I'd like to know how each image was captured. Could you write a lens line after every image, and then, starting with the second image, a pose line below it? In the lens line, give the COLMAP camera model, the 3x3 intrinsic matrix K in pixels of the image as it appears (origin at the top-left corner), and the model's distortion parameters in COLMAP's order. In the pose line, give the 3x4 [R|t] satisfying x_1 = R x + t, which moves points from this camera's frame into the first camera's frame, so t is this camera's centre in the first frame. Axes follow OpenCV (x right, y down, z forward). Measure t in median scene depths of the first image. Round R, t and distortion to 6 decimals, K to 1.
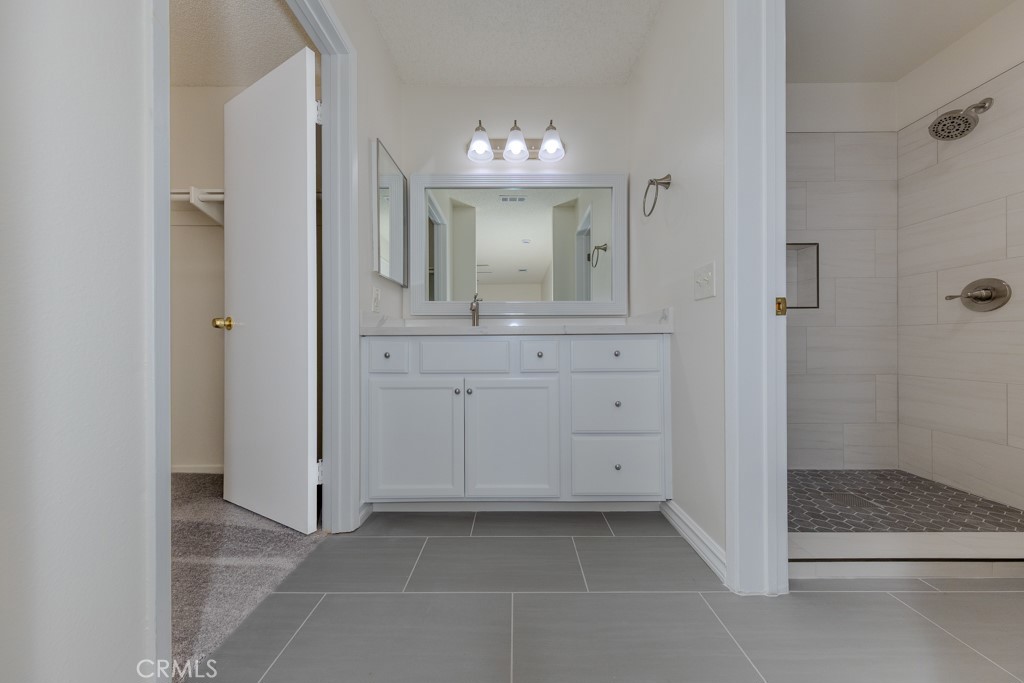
lens RADIAL K [[319.1, 0, 535.8], [0, 319.1, 335.2], [0, 0, 1]] dist [0.002163, -0.000076]
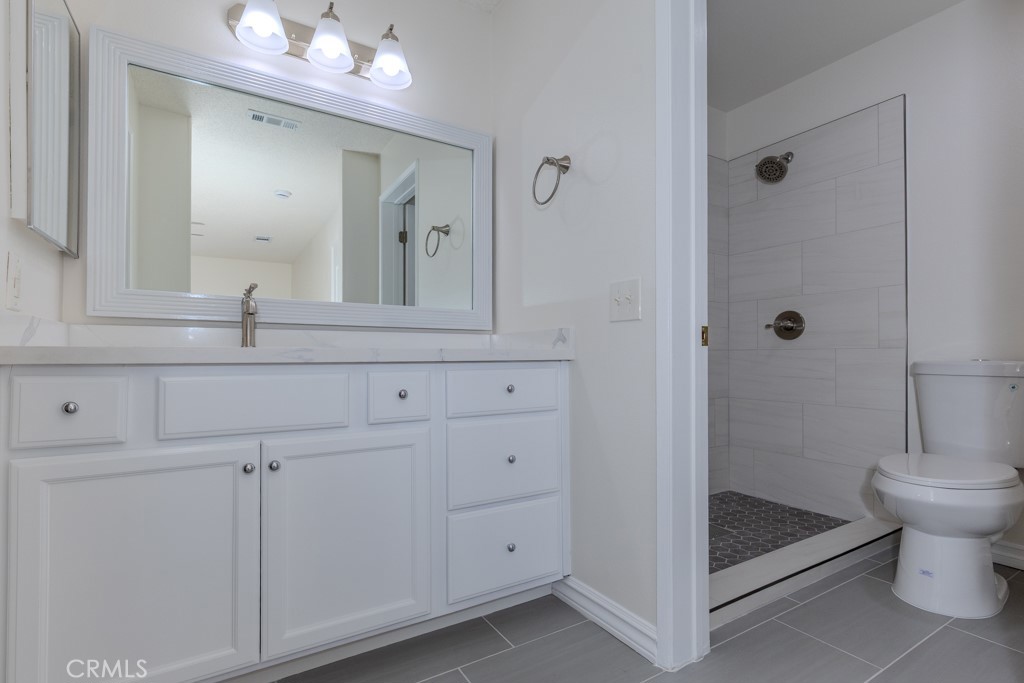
lens RADIAL K [[454.0, 0, 521.7], [0, 454.0, 342.1], [0, 0, 1]] dist [0.000273, -0.000560]
pose [[0.861608, 0.019999, 0.507180, -0.232933], [-0.016058, 0.999797, -0.012144, -0.033701], [-0.507320, 0.002319, 0.861754, 0.103609]]
